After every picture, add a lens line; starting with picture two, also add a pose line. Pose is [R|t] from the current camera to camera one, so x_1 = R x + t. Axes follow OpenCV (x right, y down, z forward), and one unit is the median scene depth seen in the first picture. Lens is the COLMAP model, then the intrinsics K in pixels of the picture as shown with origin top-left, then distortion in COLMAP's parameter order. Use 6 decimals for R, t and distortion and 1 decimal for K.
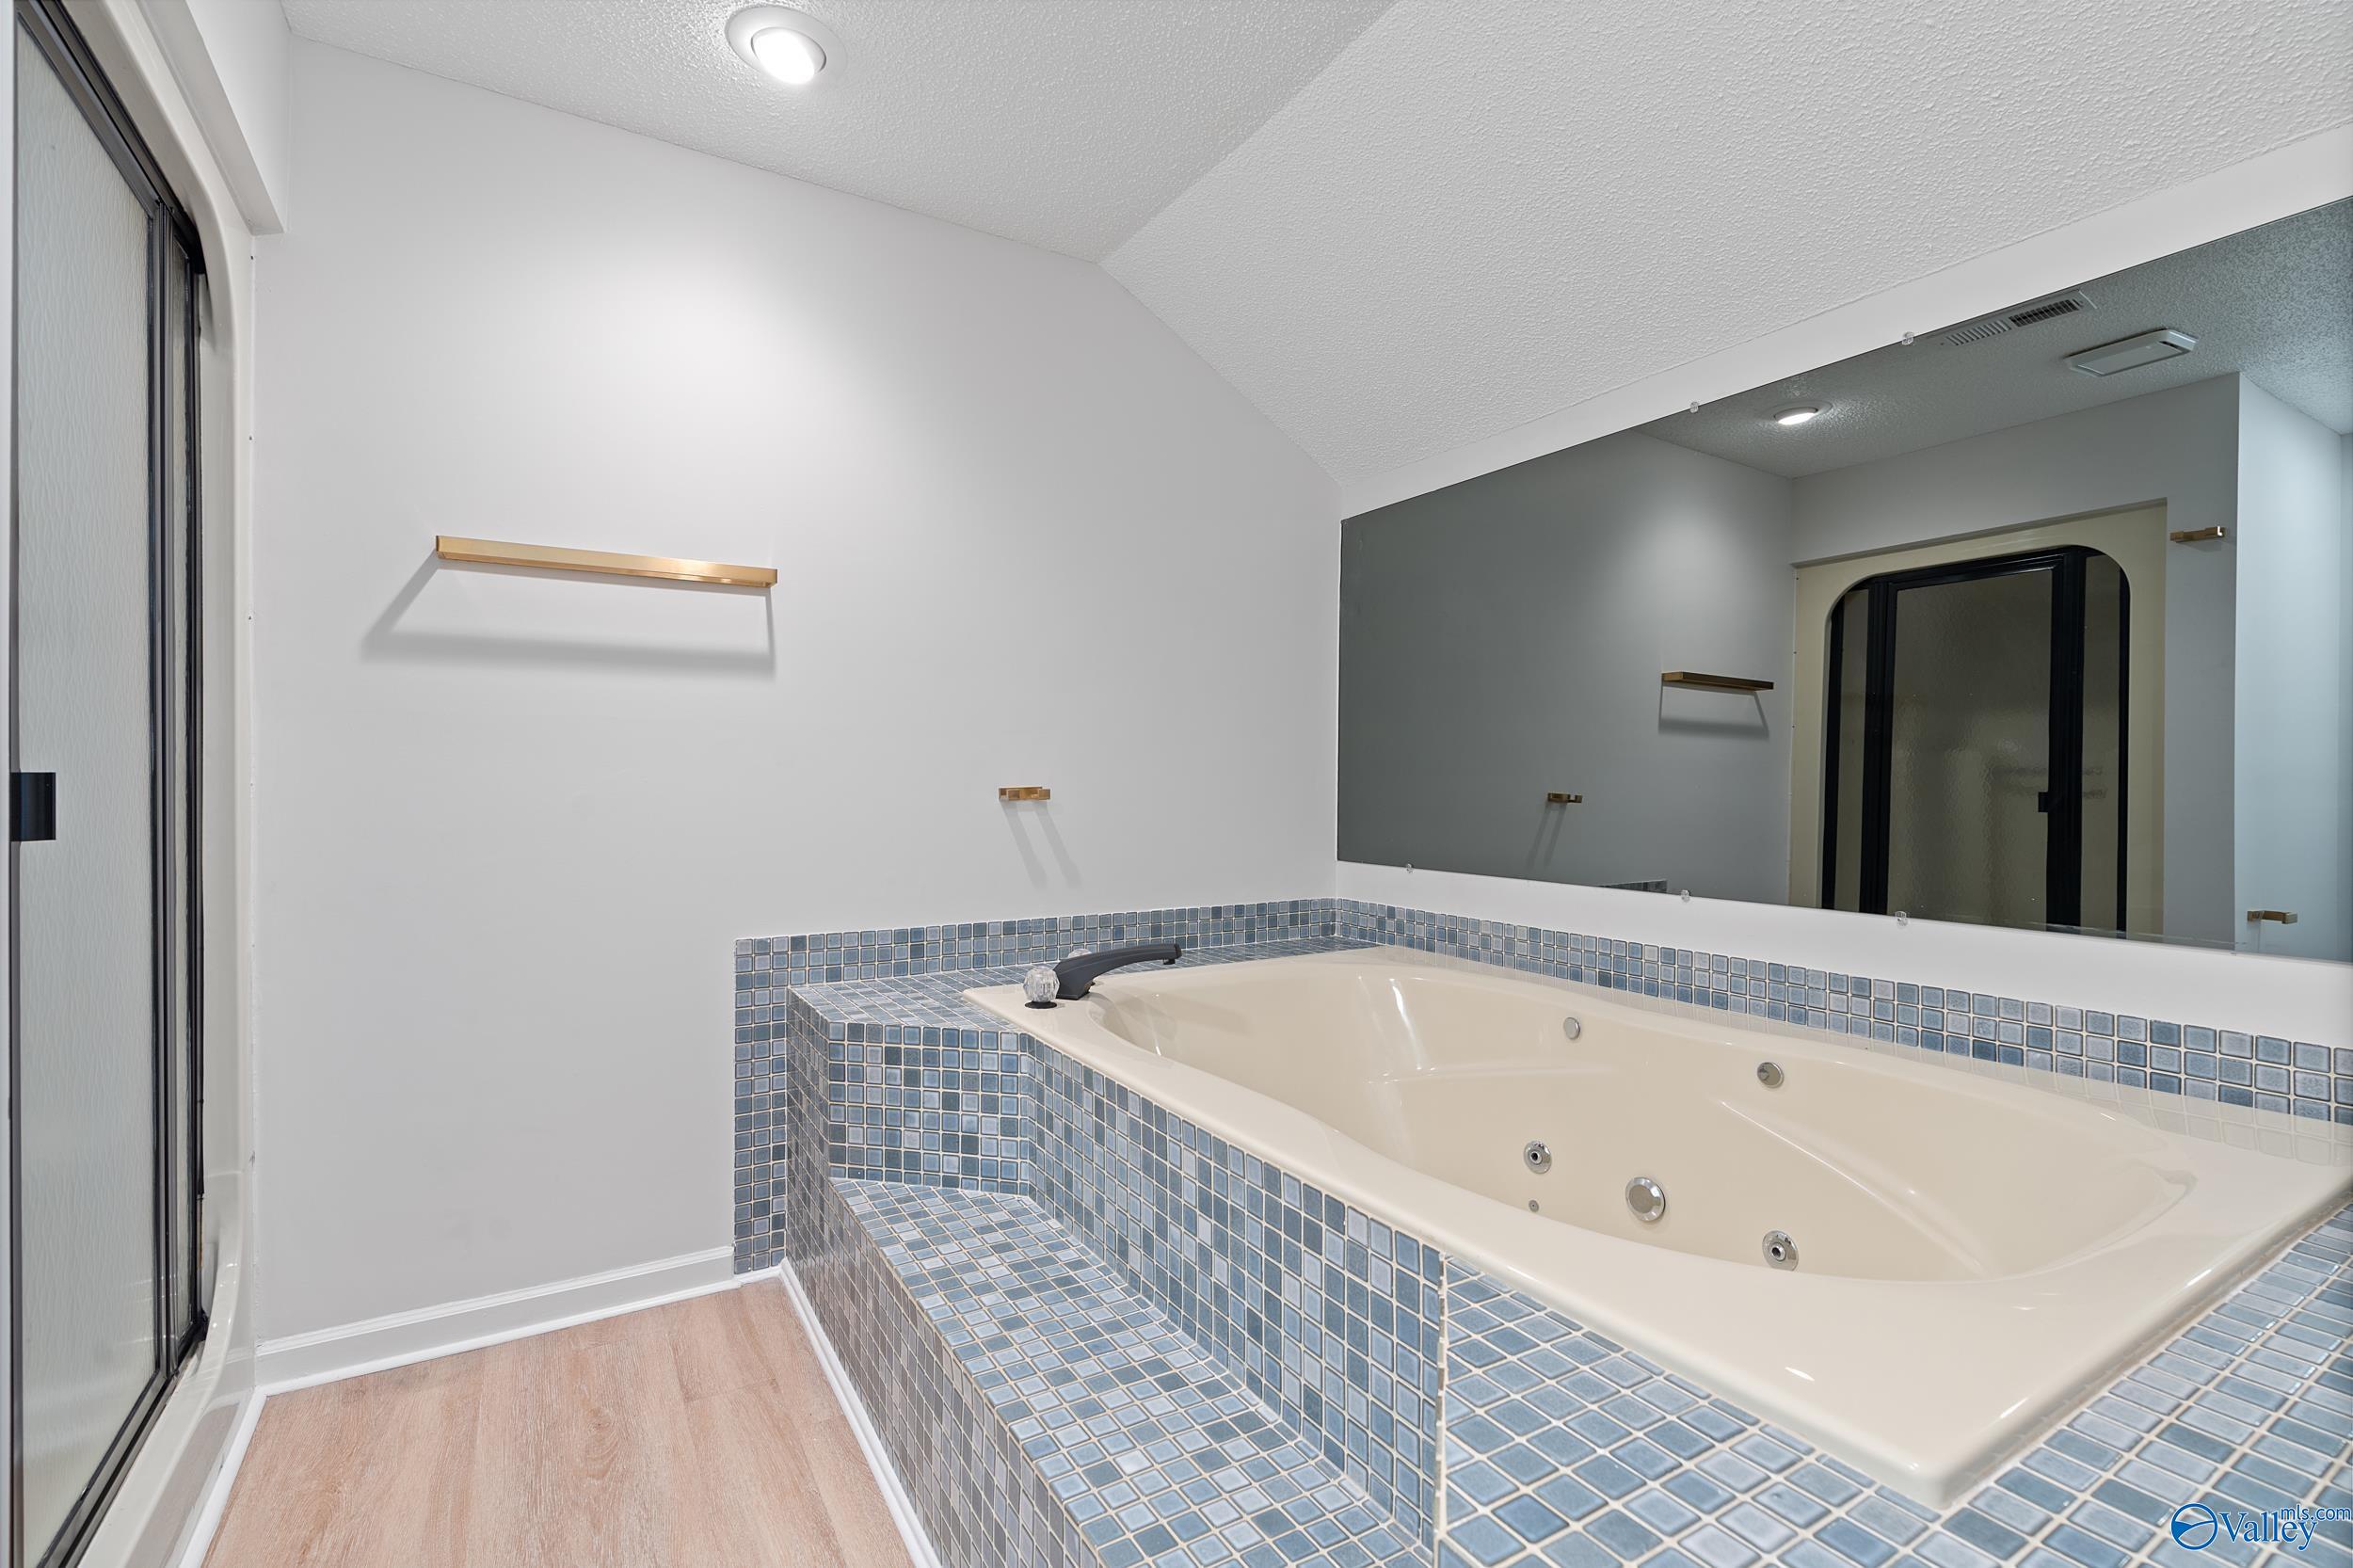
lens RADIAL K [[1056.5, 0, 1172.7], [0, 1056.5, 782.1], [0, 0, 1]] dist [-0.008618, 0.002813]
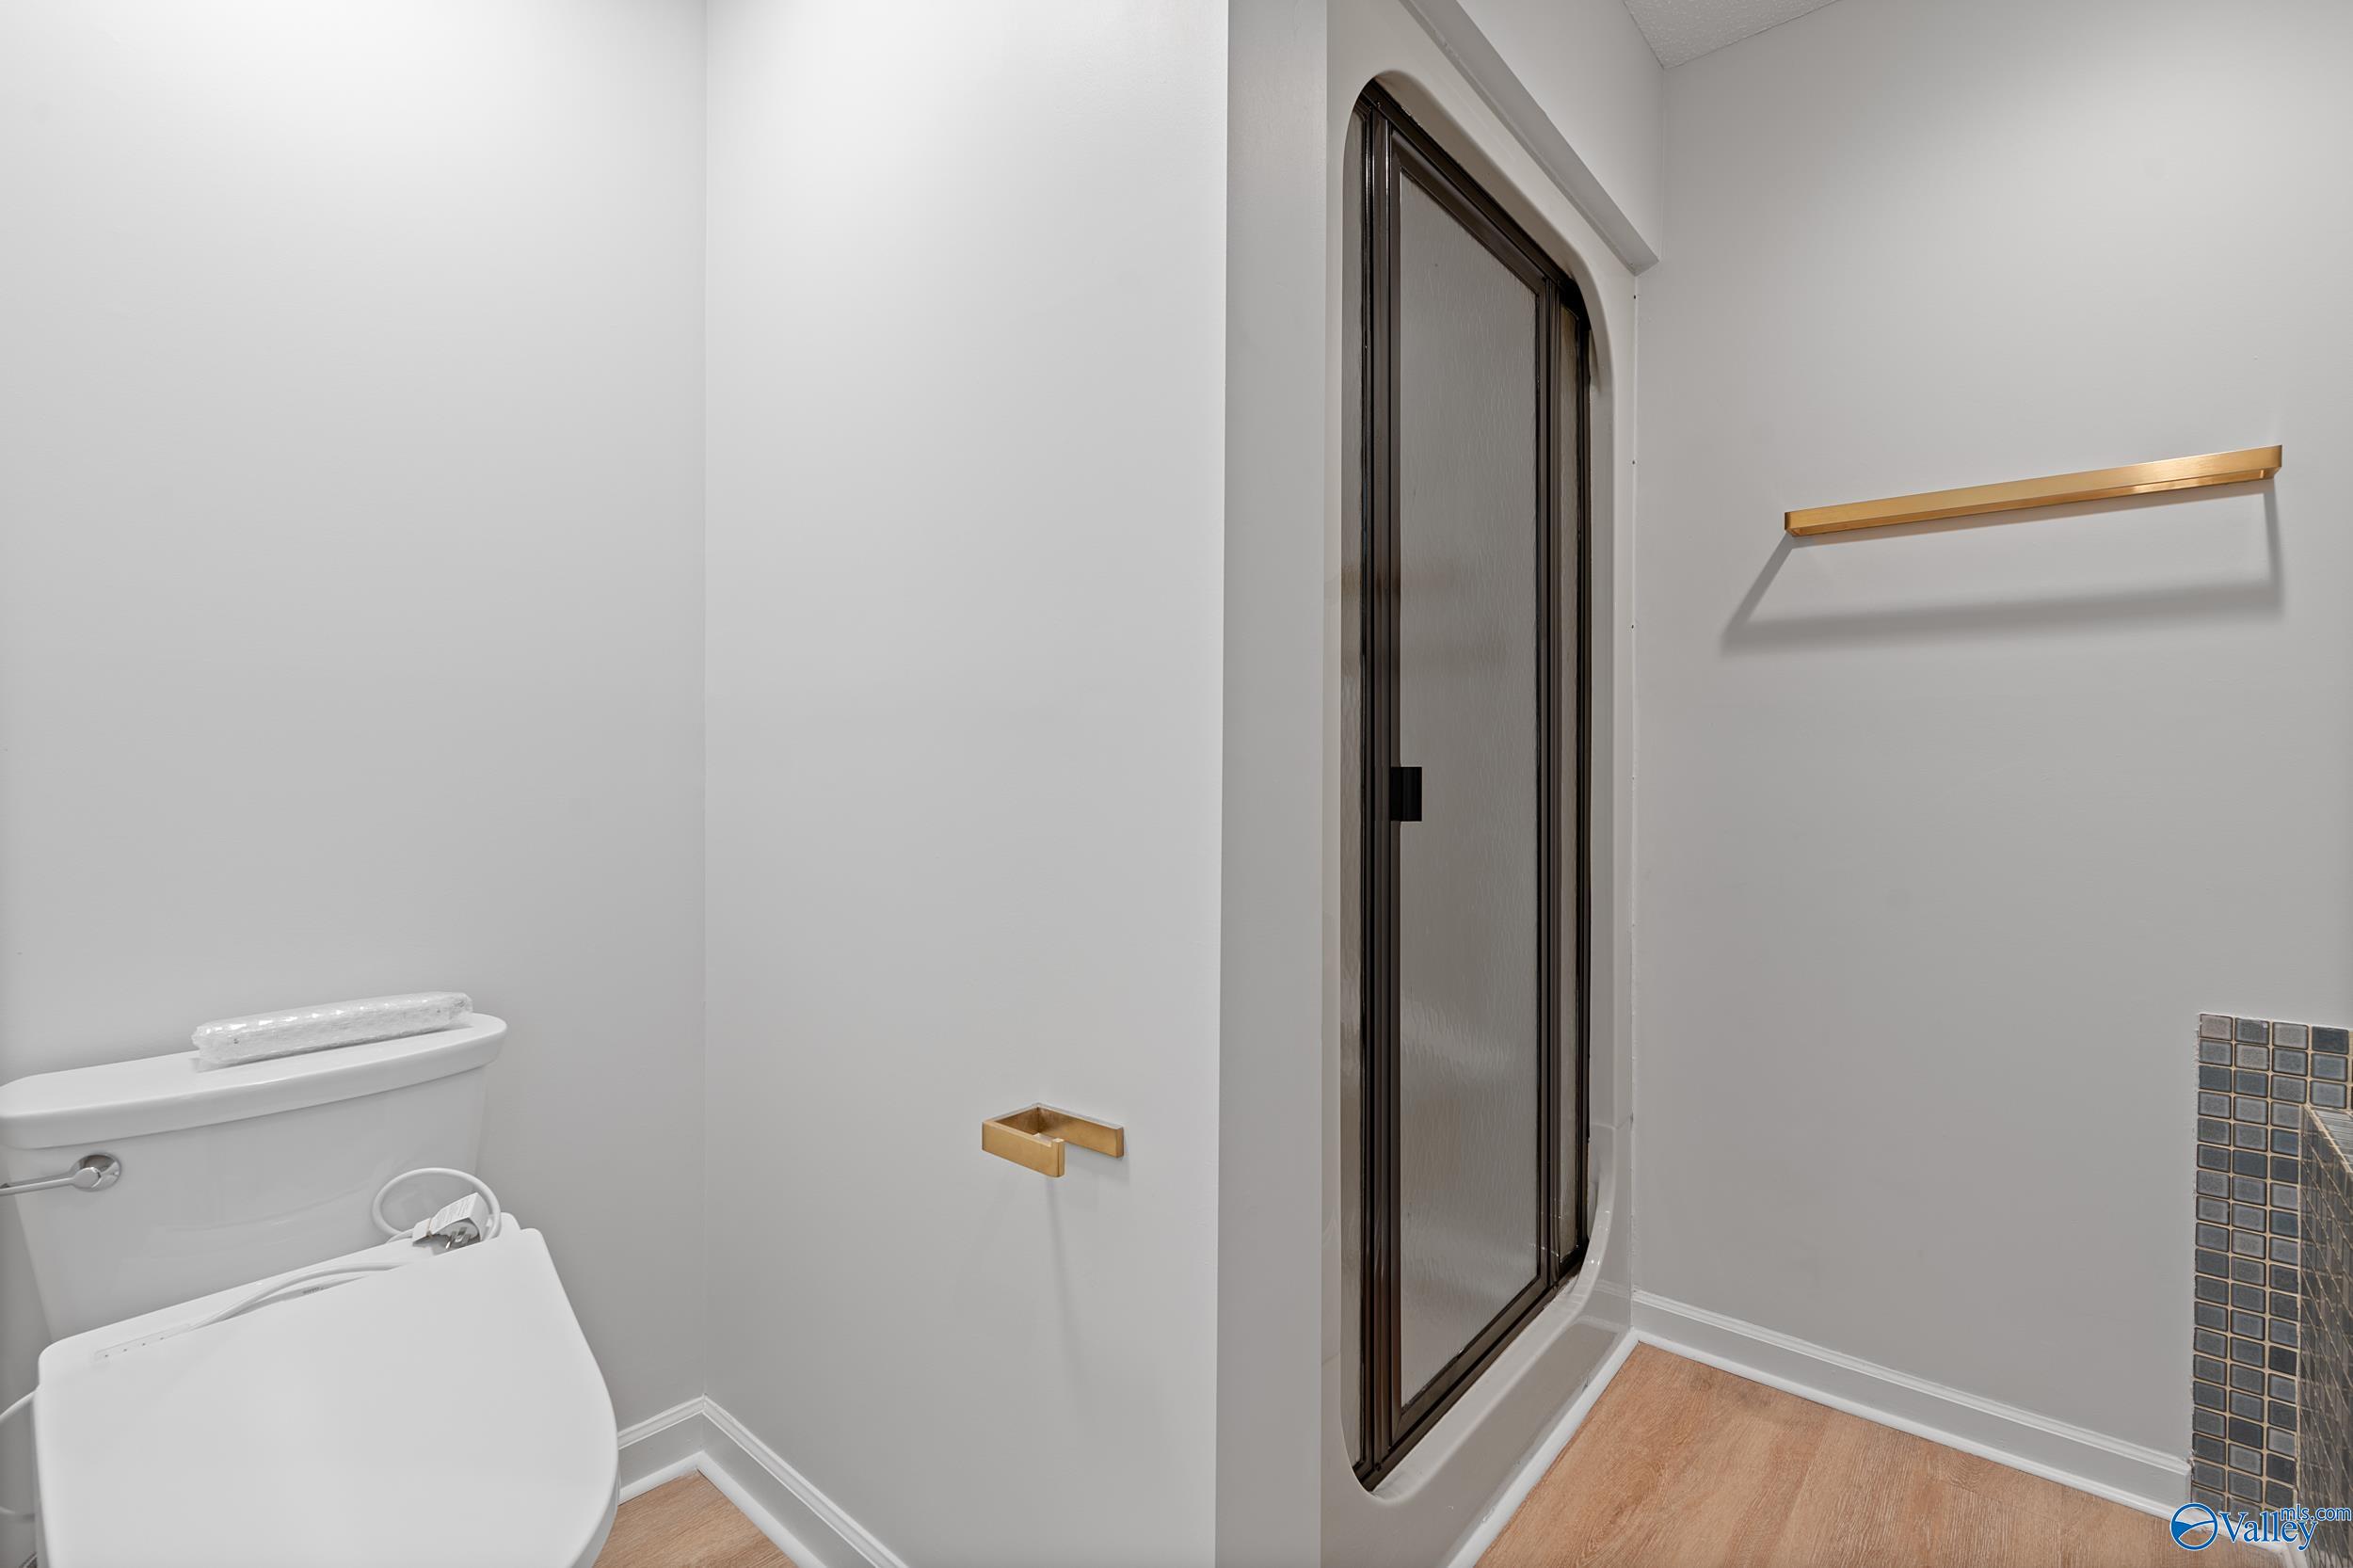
lens RADIAL K [[1056.5, 0, 1189.8], [0, 1056.5, 776.8], [0, 0, 1]] dist [-0.008618, 0.002813]
pose [[0.316613, 0.005421, -0.948539, 0.020059], [-0.005110, 0.999979, 0.004009, -0.001044], [0.948541, 0.003578, 0.316634, 0.201998]]
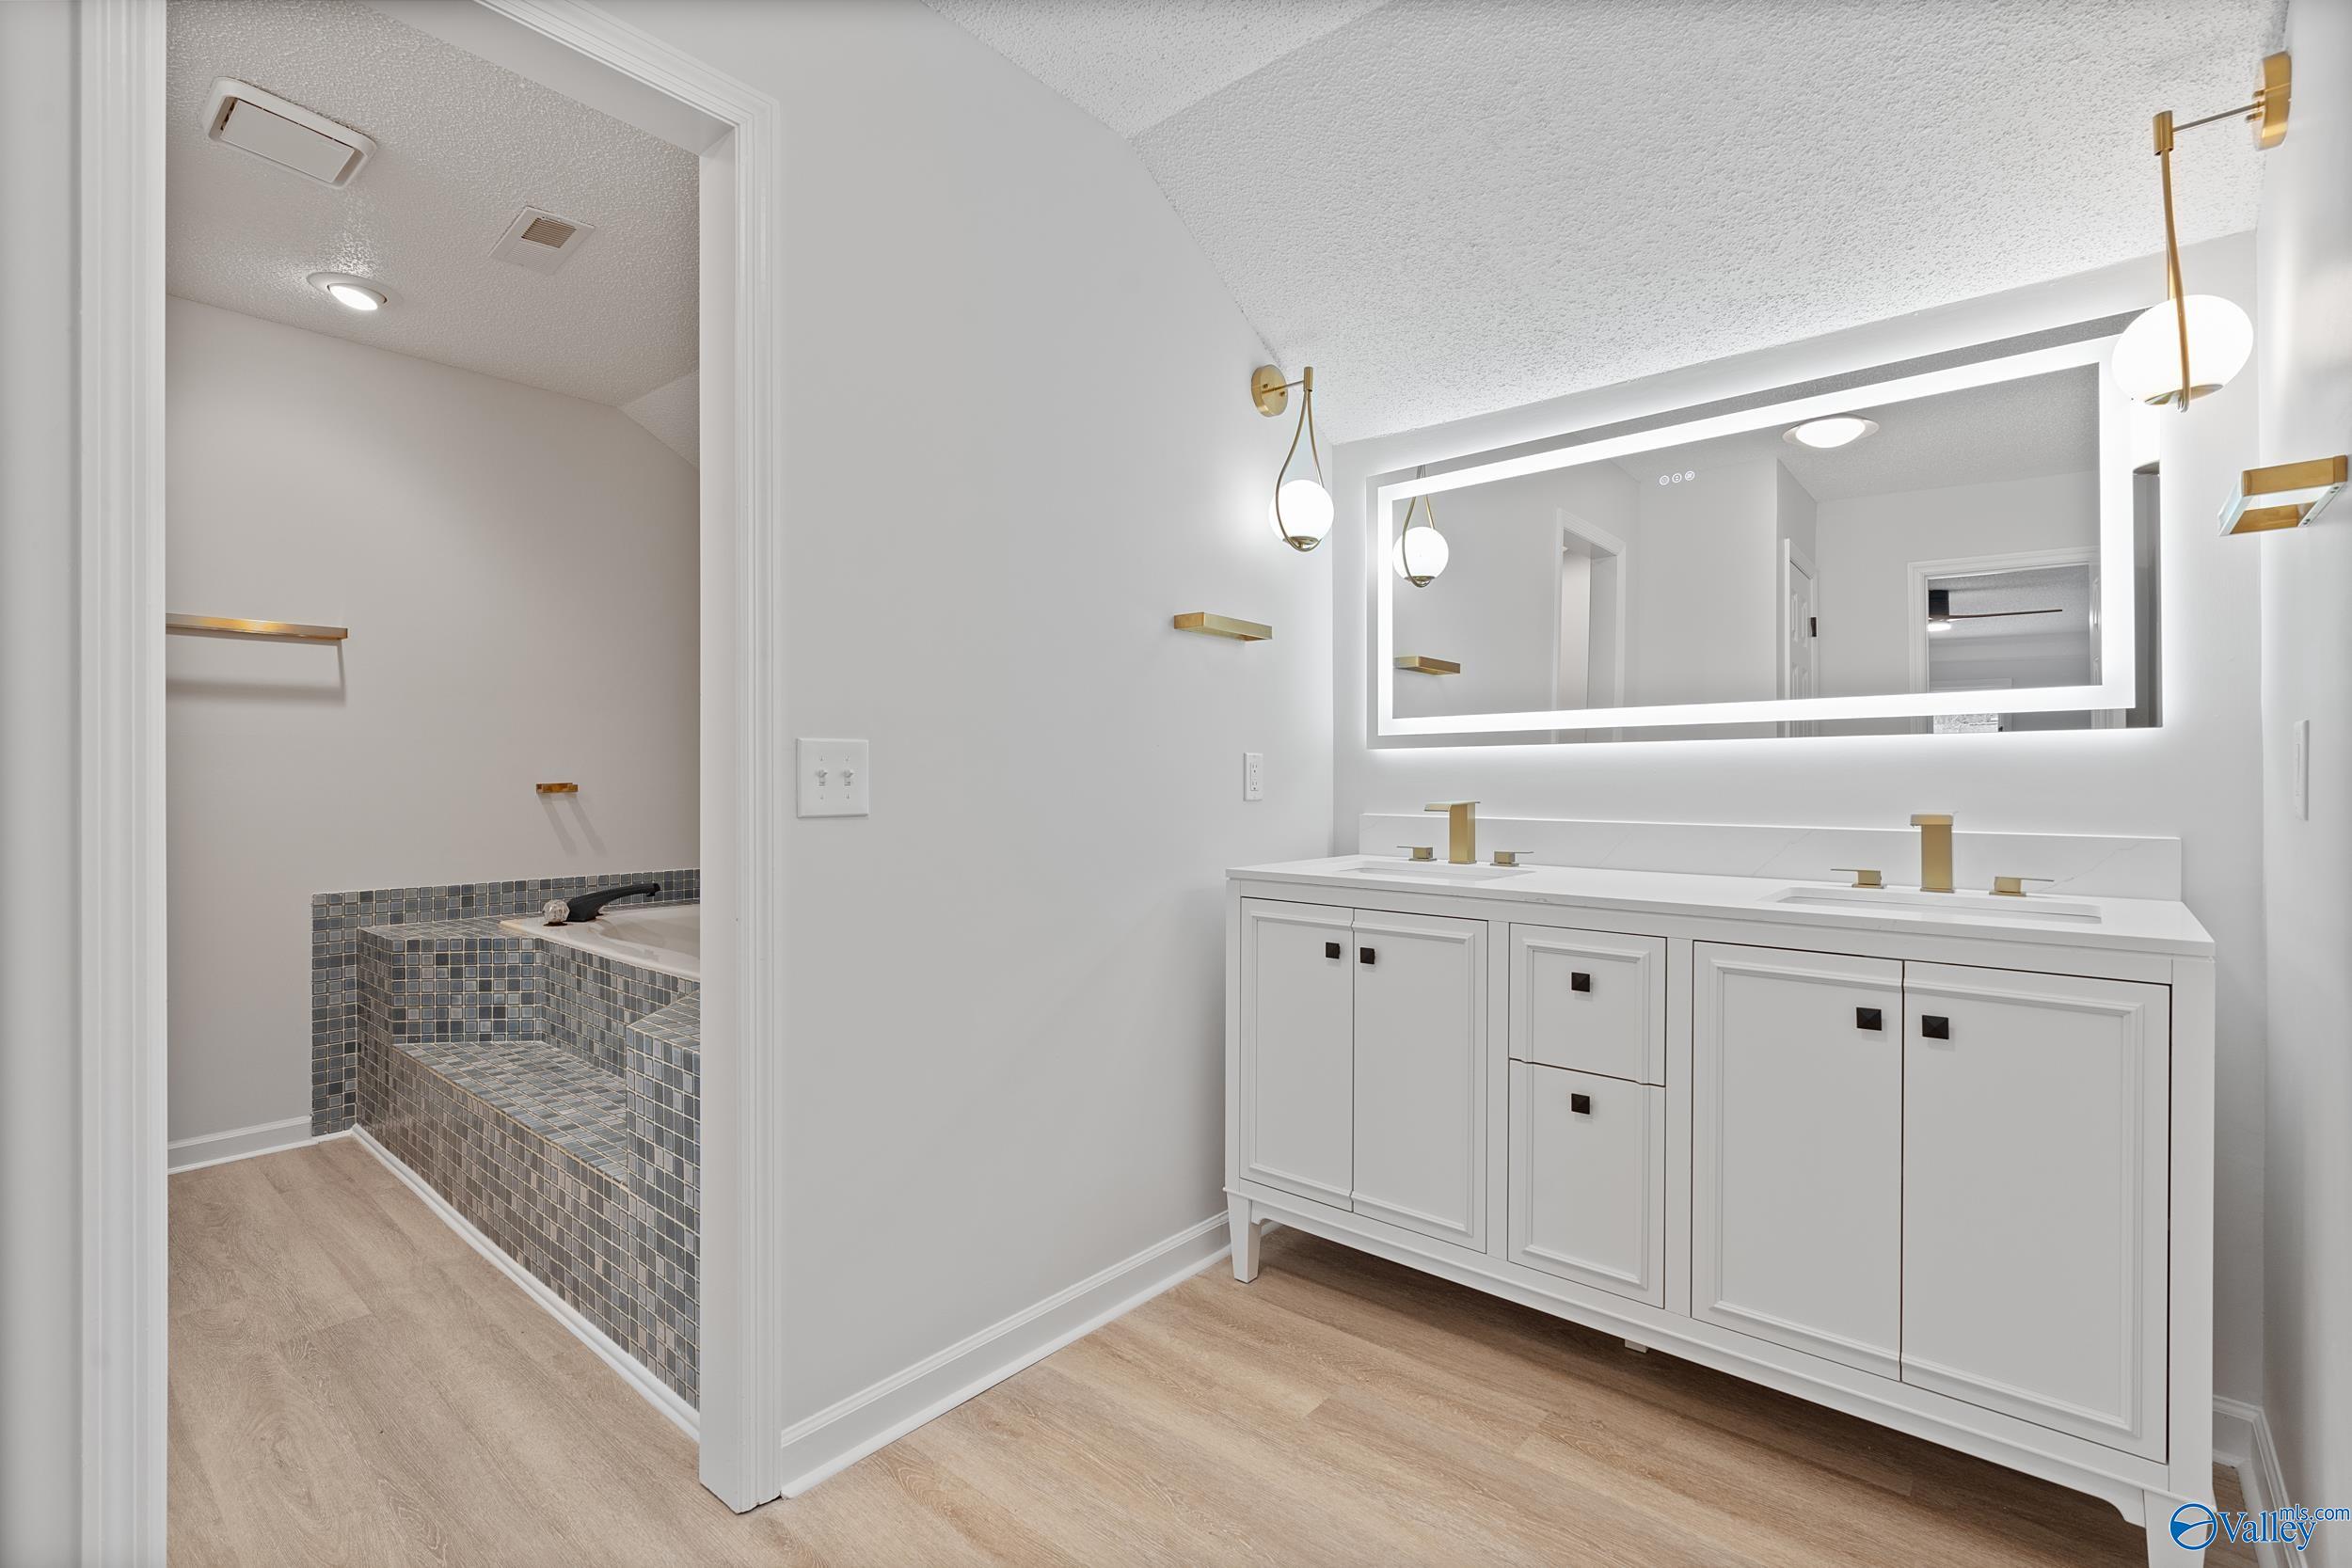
lens RADIAL K [[1055.9, 0, 1180.5], [0, 1055.9, 780.0], [0, 0, 1]] dist [-0.008618, 0.002813]
pose [[0.947192, -0.002871, 0.320653, 0.257452], [0.002525, 0.999996, 0.001495, 0.000413], [-0.320656, -0.000606, 0.947196, -0.777432]]
